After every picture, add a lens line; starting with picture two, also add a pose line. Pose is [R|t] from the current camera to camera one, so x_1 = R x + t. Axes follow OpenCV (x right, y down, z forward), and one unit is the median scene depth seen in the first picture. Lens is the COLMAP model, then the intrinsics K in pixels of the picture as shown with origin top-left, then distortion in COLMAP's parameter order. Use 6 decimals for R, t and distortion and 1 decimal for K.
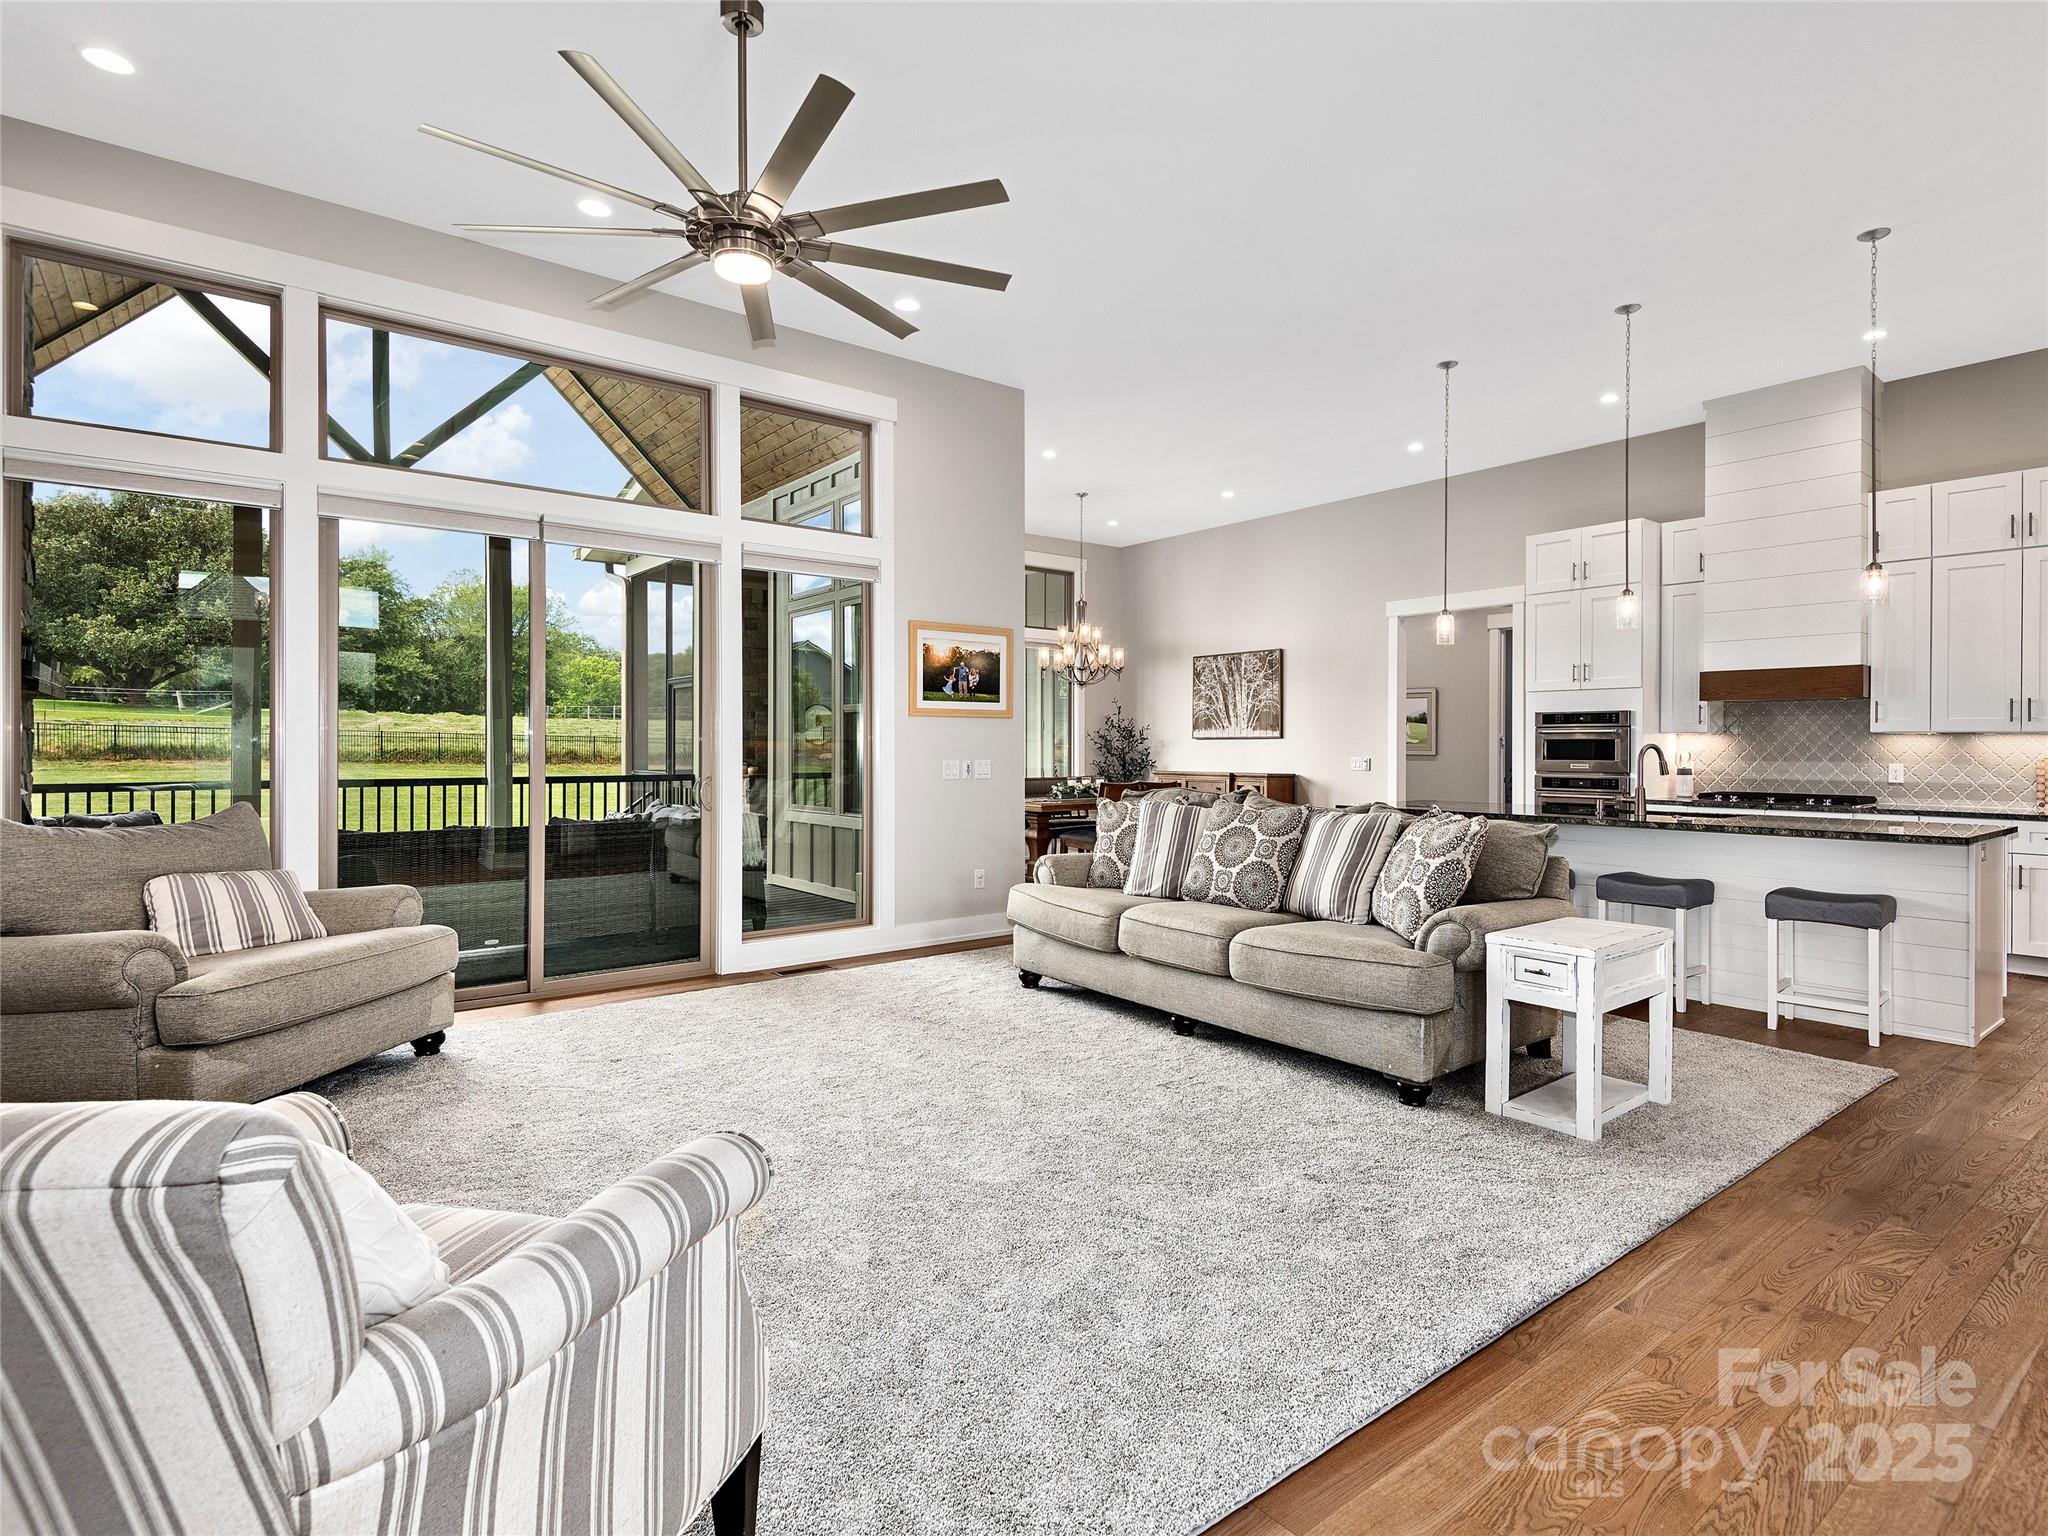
lens RADIAL K [[929.8, 0, 1014.8], [0, 929.8, 757.7], [0, 0, 1]] dist [0.000908, 0.000084]
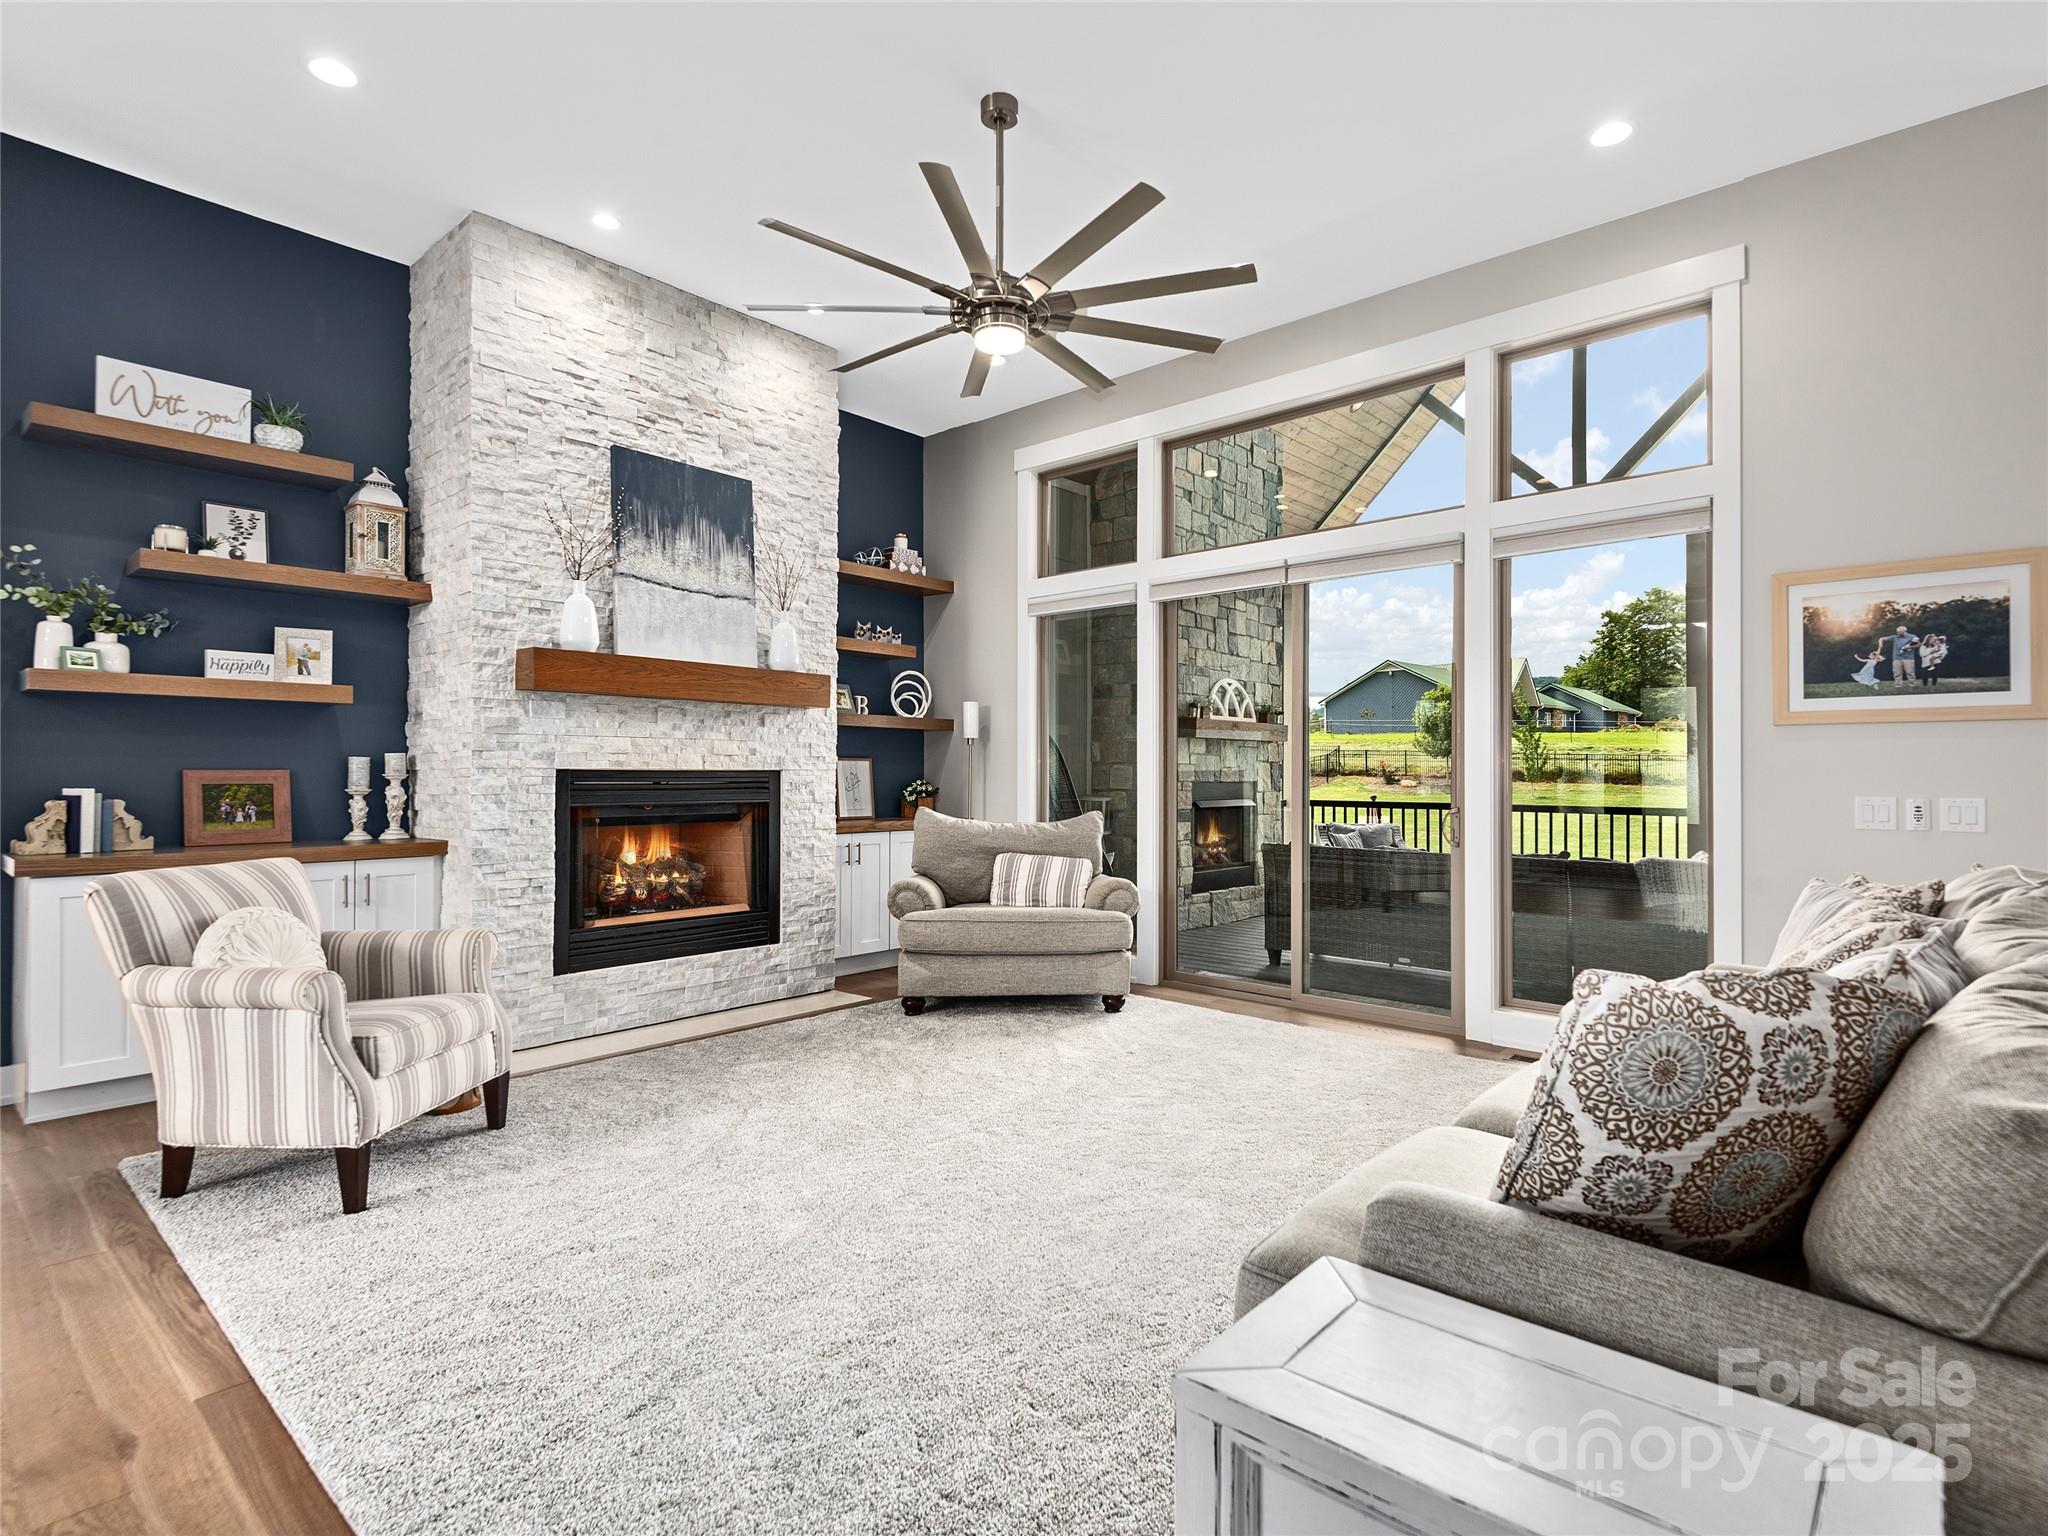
lens RADIAL K [[1053.1, 0, 1014.7], [0, 1053.1, 771.0], [0, 0, 1]] dist [-0.002288, -0.000436]
pose [[0.200146, -0.001745, -0.979765, 1.455072], [-0.010206, 0.999940, -0.003866, -0.016412], [0.979713, 0.010773, 0.200116, 1.037697]]
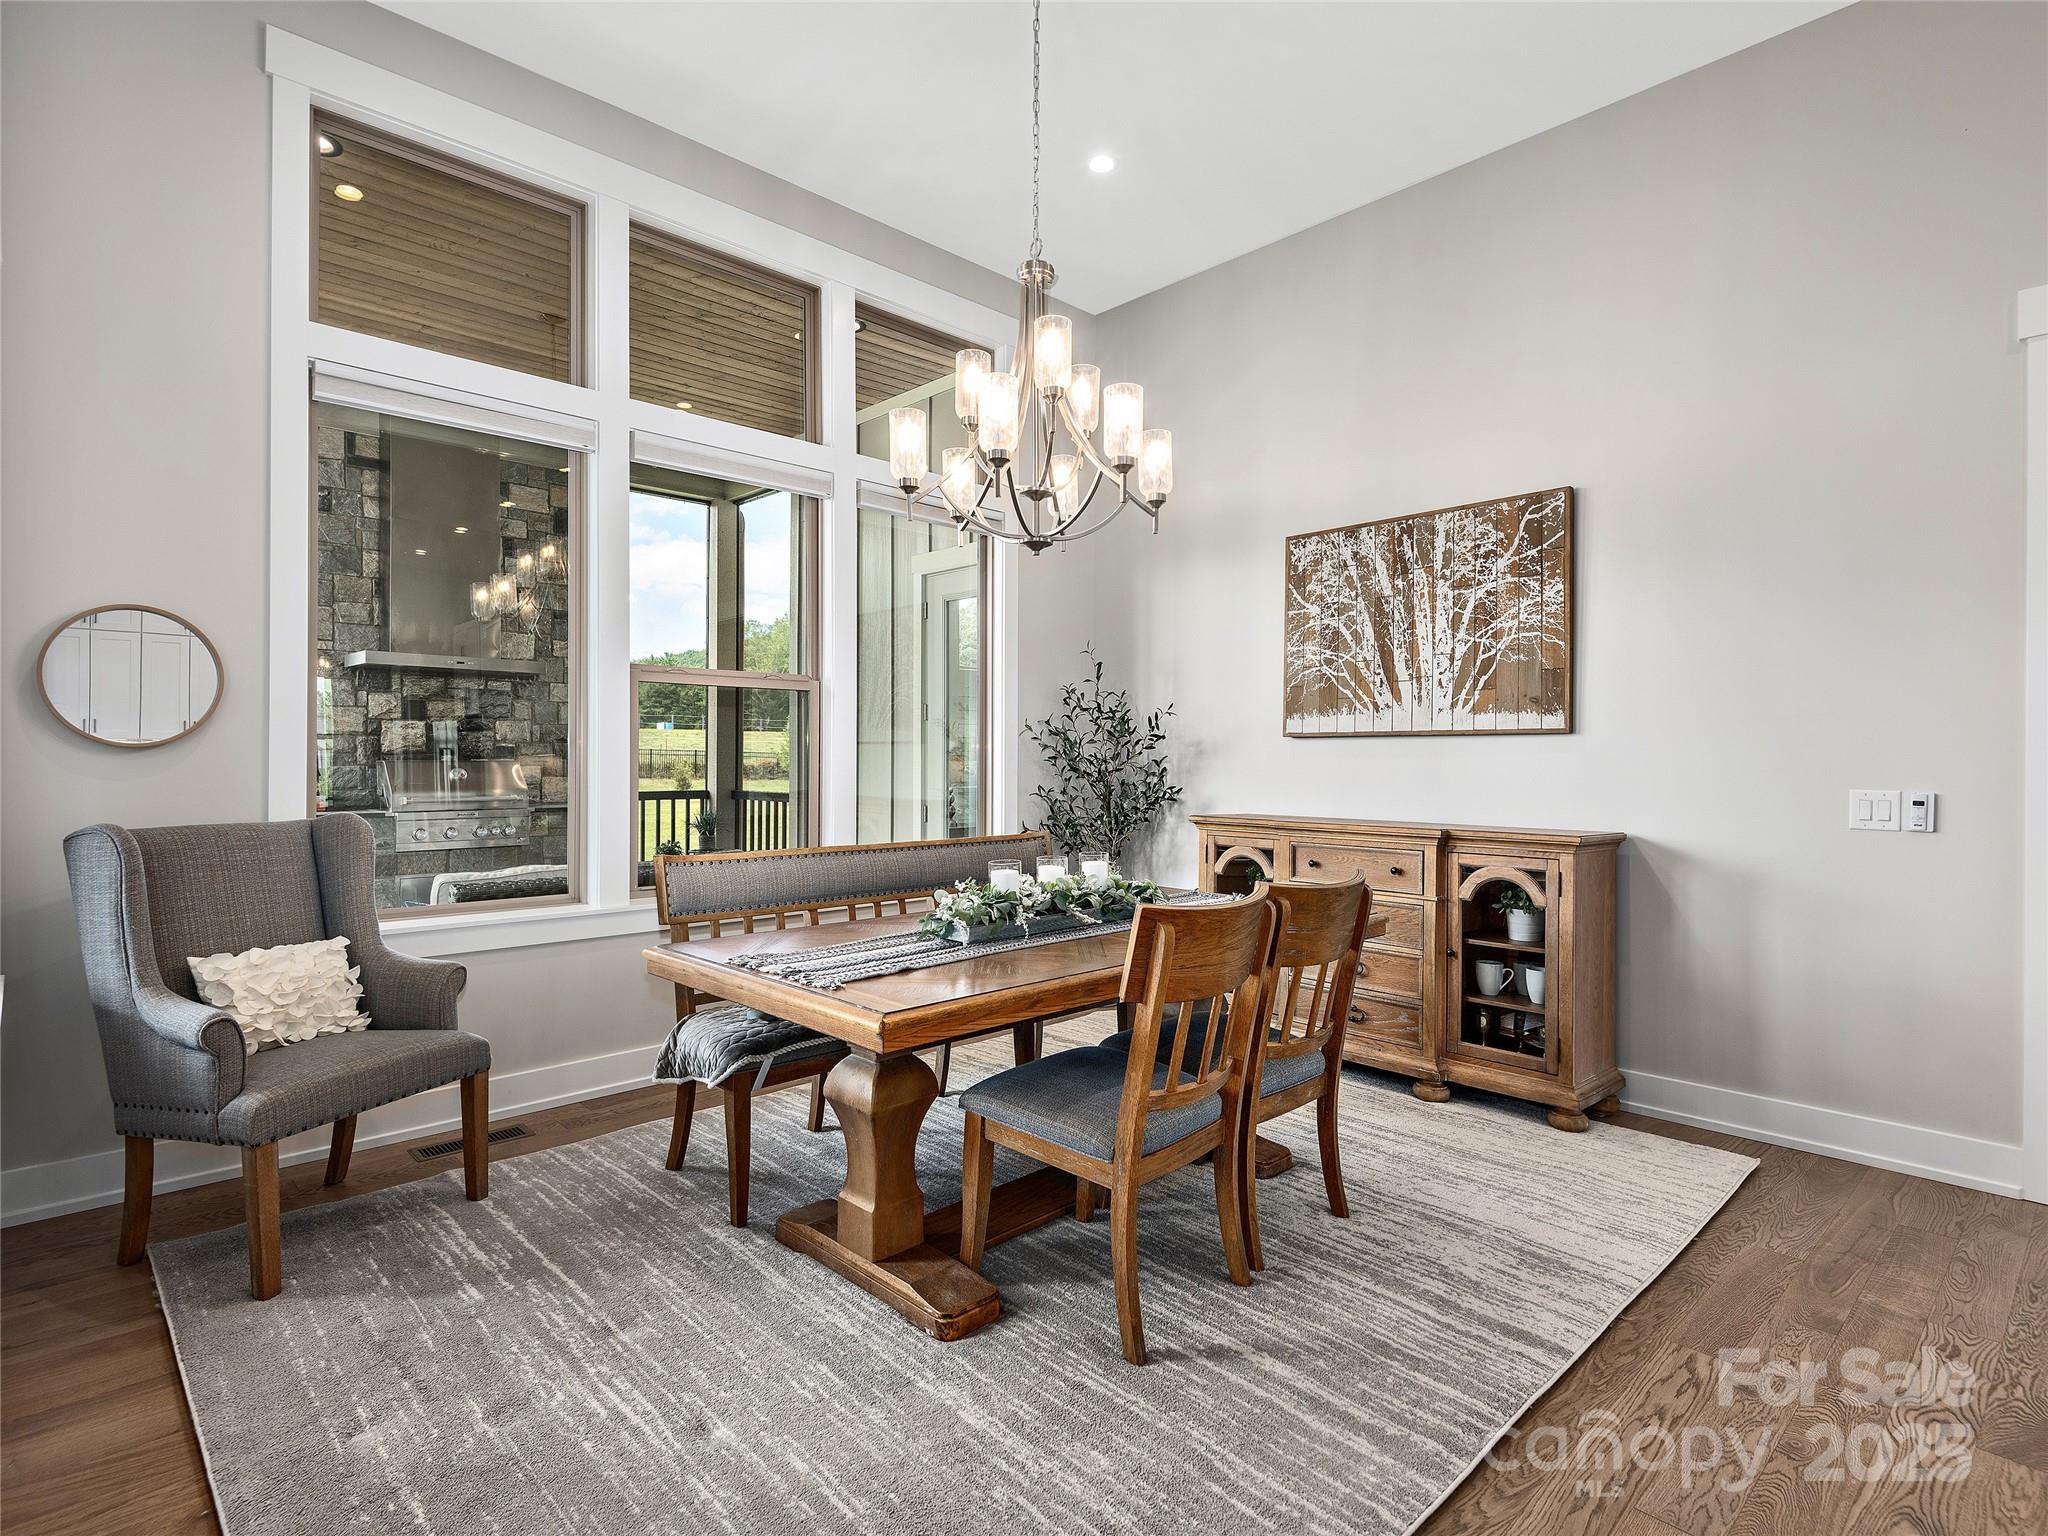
lens RADIAL K [[1053.1, 0, 1021.4], [0, 1053.1, 765.0], [0, 0, 1]] dist [-0.002288, -0.000436]
pose [[0.994090, 0.004943, 0.108446, 0.023858], [-0.004133, 0.999962, -0.007693, -0.003668], [-0.108480, 0.007200, 0.994073, 0.515062]]
